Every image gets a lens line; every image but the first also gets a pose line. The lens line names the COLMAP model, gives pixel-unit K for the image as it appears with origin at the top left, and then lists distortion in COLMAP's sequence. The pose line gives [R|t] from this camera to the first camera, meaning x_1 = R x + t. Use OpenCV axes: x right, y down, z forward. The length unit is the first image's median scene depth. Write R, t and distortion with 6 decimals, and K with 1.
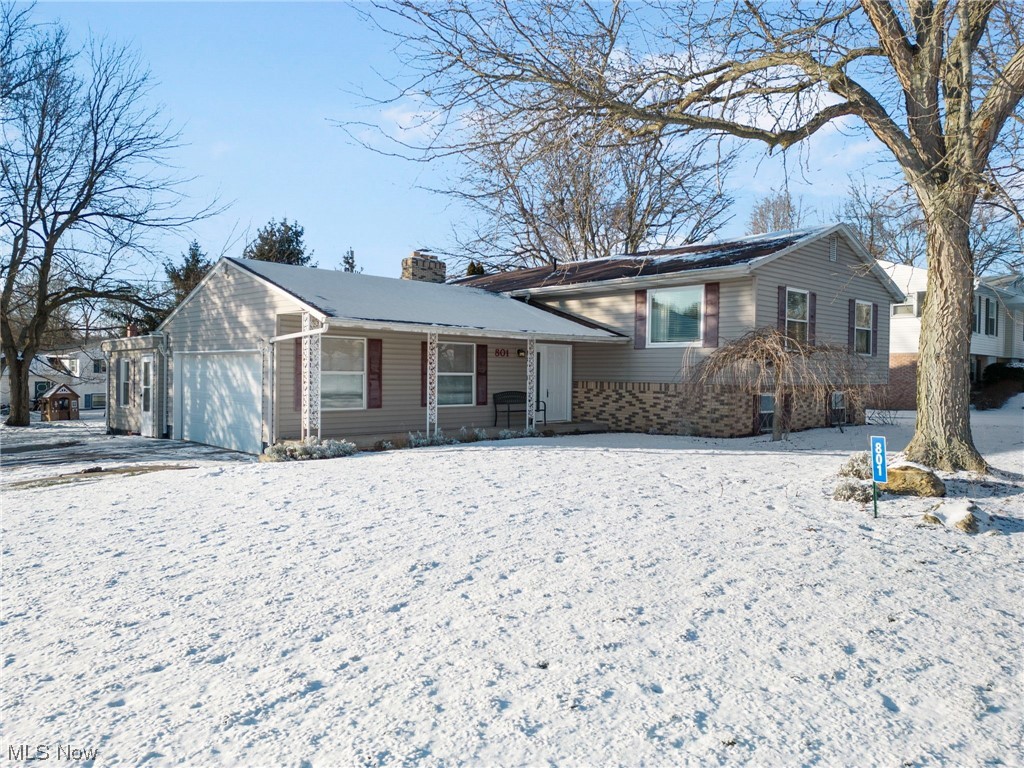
lens RADIAL K [[728.2, 0, 487.5], [0, 728.2, 367.3], [0, 0, 1]] dist [0.068724, -0.046987]
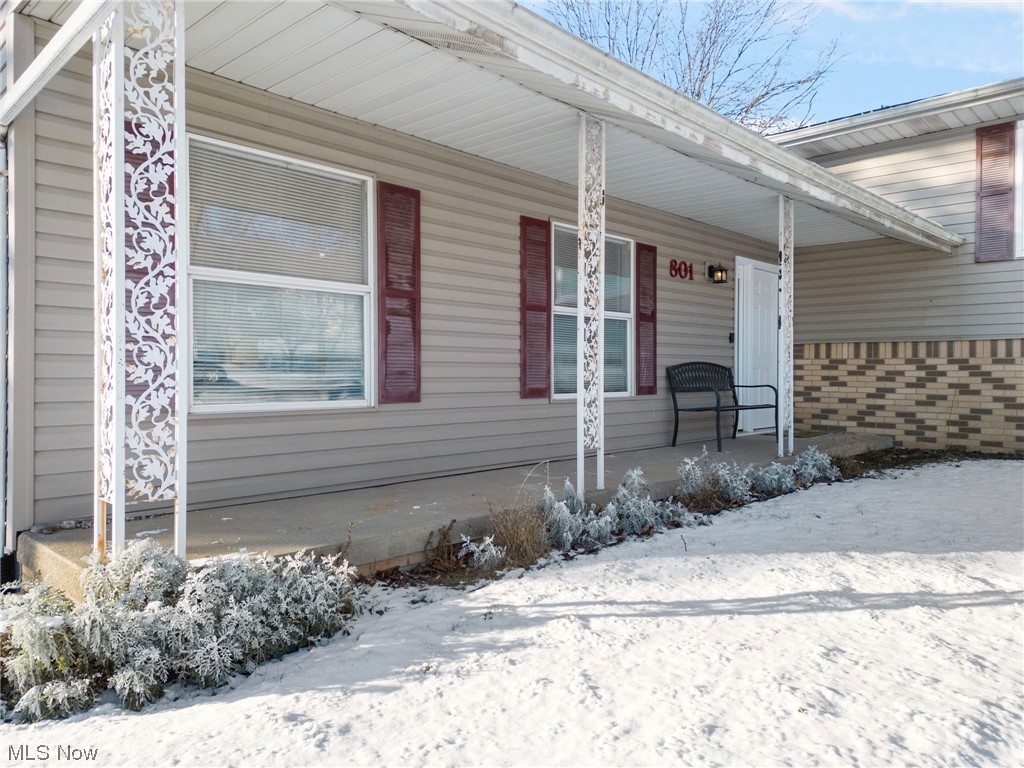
lens RADIAL K [[728.2, 0, 487.5], [0, 728.2, 367.3], [0, 0, 1]] dist [0.068724, -0.046987]
pose [[0.998994, -0.007698, 0.044180, -0.114305], [0.007620, 0.999969, 0.001946, 0.035146], [-0.044194, -0.001608, 0.999022, 0.593167]]
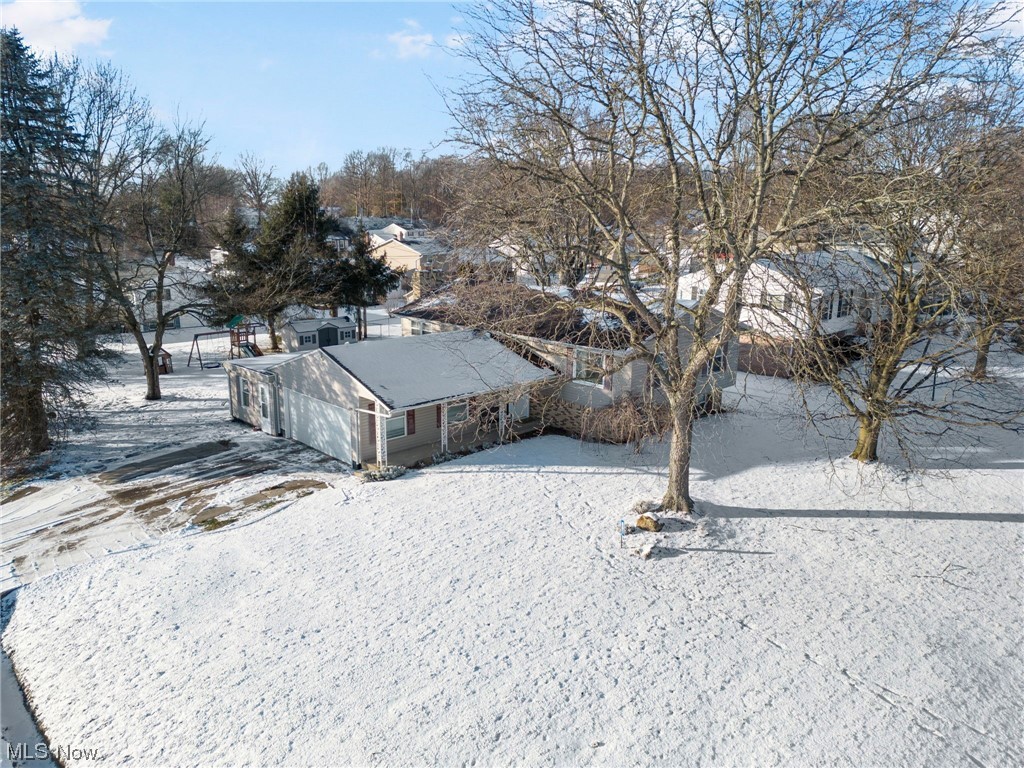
lens RADIAL K [[718.9, 0, 483.3], [0, 718.9, 383.0], [0, 0, 1]] dist [0.082751, -0.000294]
pose [[0.999950, -0.007520, 0.006599, 0.006475], [0.005830, 0.974016, 0.226405, -0.397759], [-0.008130, -0.226356, 0.974011, -0.574288]]
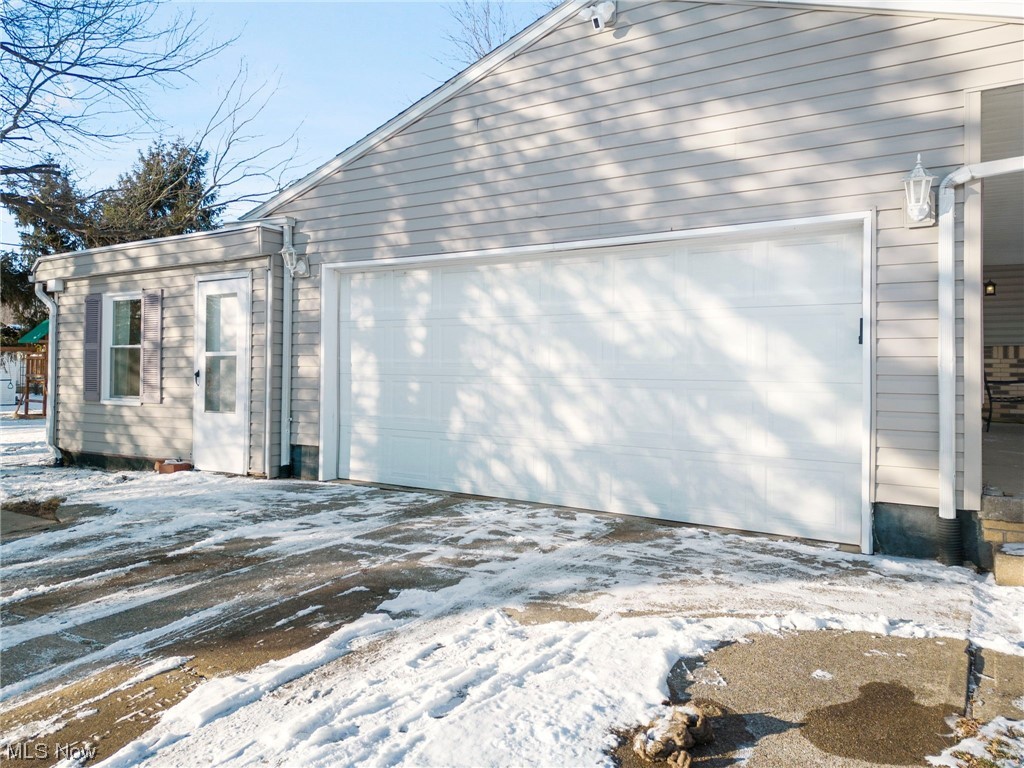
lens RADIAL K [[737.4, 0, 509.5], [0, 737.4, 364.8], [0, 0, 1]] dist [0.072028, -0.000496]
pose [[0.965243, -0.003533, 0.261329, -0.443031], [0.001173, 0.999957, 0.009186, 0.030677], [-0.261351, -0.008561, 0.965206, 0.586877]]
